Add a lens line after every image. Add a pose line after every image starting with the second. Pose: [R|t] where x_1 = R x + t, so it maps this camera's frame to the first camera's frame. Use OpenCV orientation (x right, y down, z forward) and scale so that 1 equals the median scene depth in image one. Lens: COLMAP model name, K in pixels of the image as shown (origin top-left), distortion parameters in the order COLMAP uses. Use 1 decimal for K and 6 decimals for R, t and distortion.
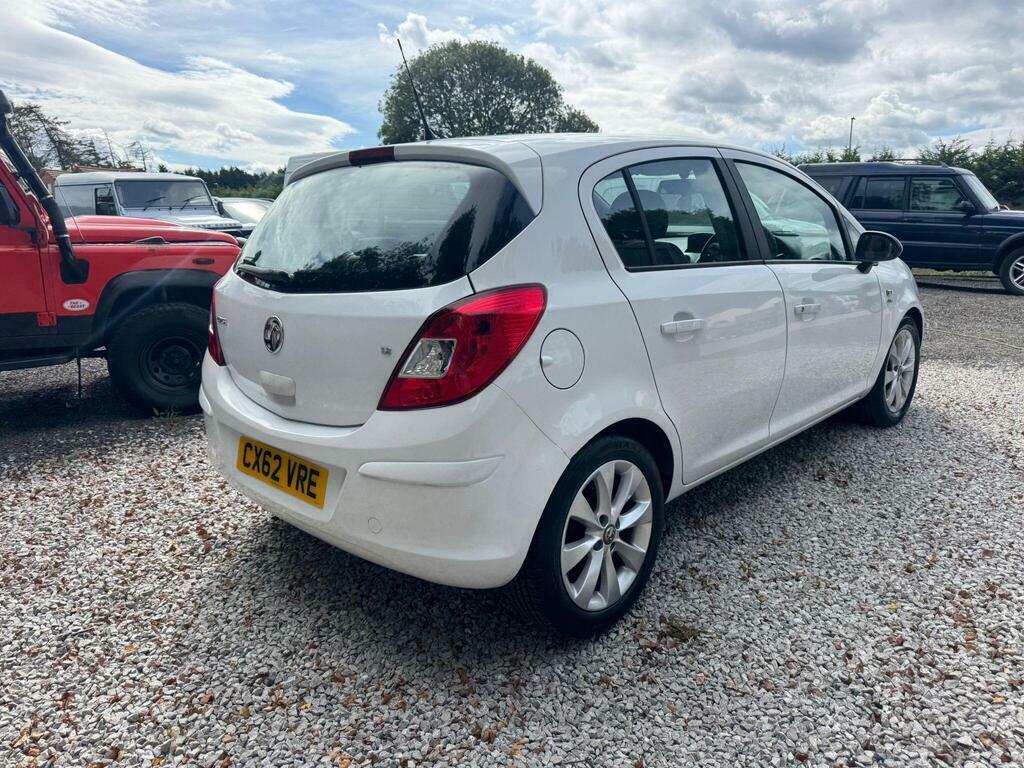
lens RADIAL K [[741.3, 0, 519.0], [0, 741.3, 376.5], [0, 0, 1]] dist [0.012526, -0.019304]
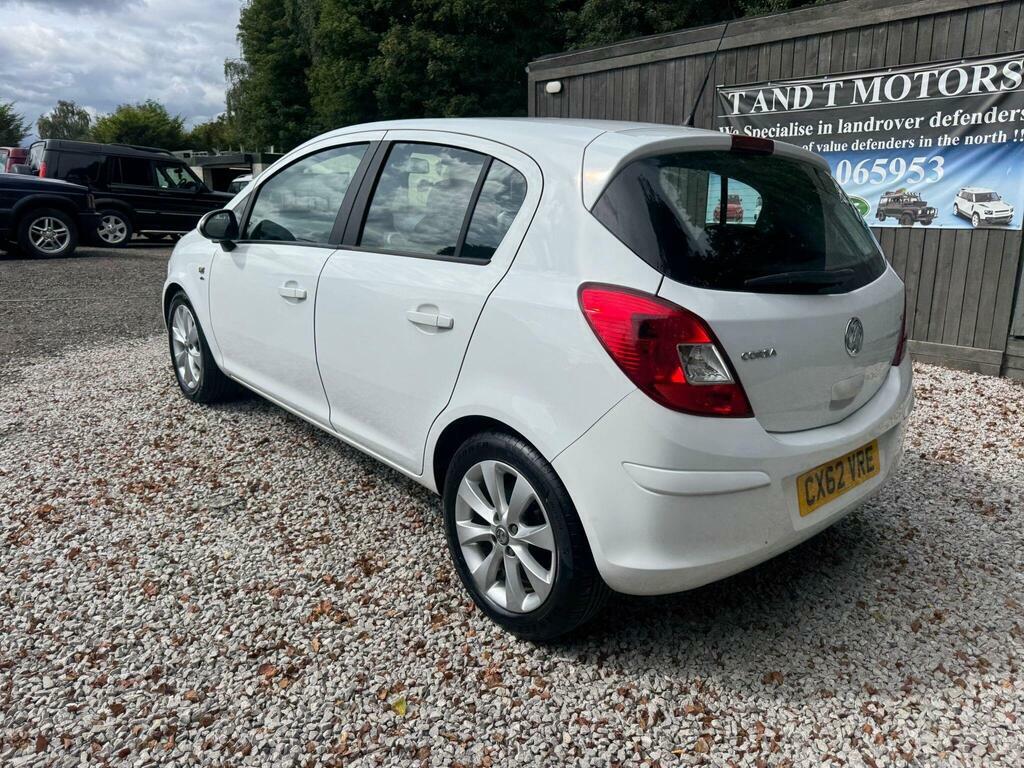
lens RADIAL K [[739.4, 0, 516.4], [0, 739.4, 376.0], [0, 0, 1]] dist [0.019877, -0.026987]
pose [[0.076396, -0.238870, 0.968042, -1.268356], [0.181470, 0.957995, 0.222070, -0.292010], [-0.980425, 0.158705, 0.116535, 1.288465]]
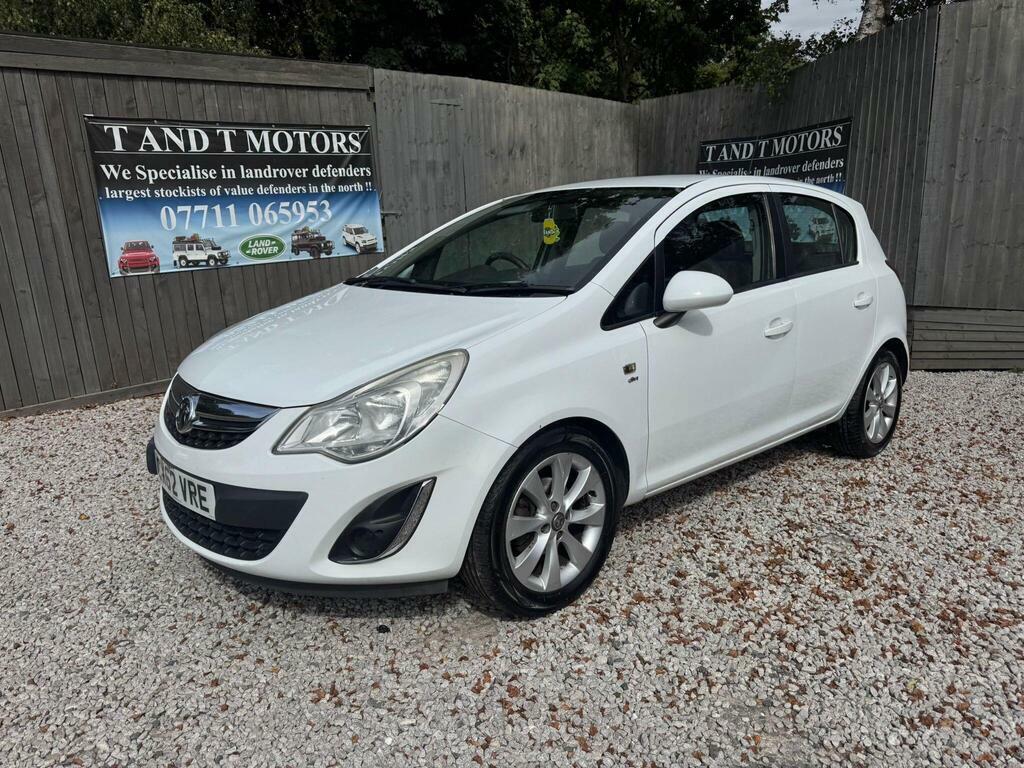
lens RADIAL K [[743.8, 0, 519.8], [0, 743.8, 357.2], [0, 0, 1]] dist [0.009204, -0.016303]
pose [[-0.997158, 0.024828, 0.071134, 0.333409], [0.050211, 0.922908, 0.381732, -0.713533], [-0.056172, 0.384219, -0.921532, 3.081776]]
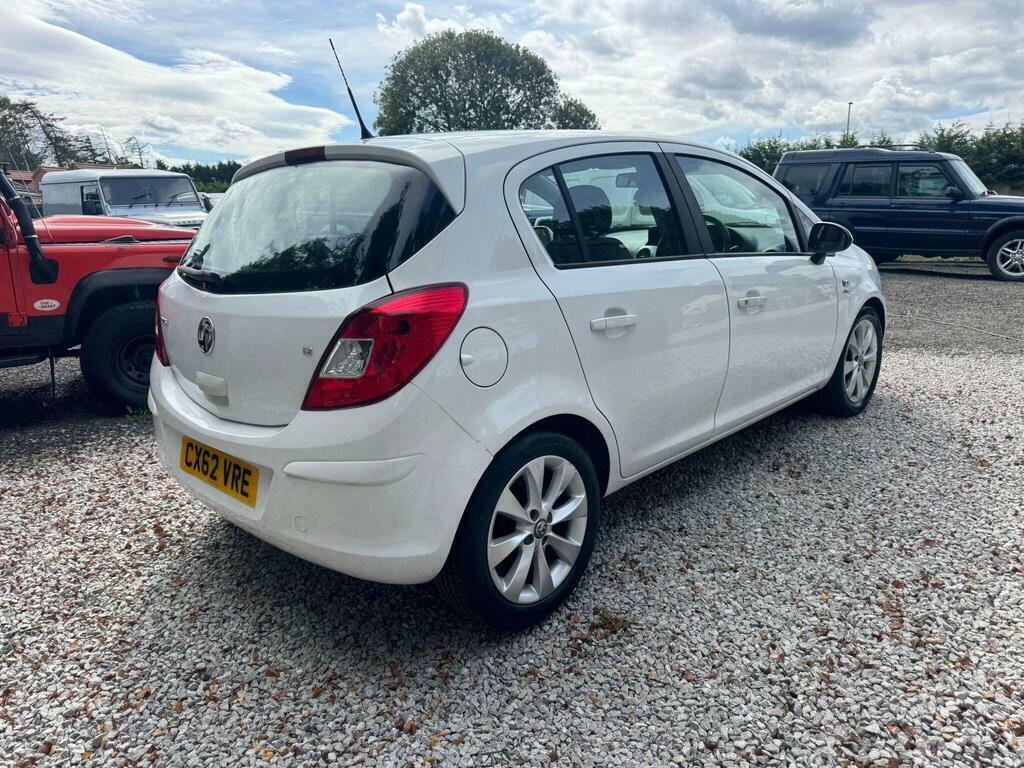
lens RADIAL K [[741.3, 0, 516.6], [0, 741.3, 379.2], [0, 0, 1]] dist [0.012526, -0.019304]
pose [[0.999905, -0.012260, -0.006342, 0.094067], [0.012360, 0.999796, 0.015961, -0.008383], [0.006145, -0.016038, 0.999853, -0.010776]]
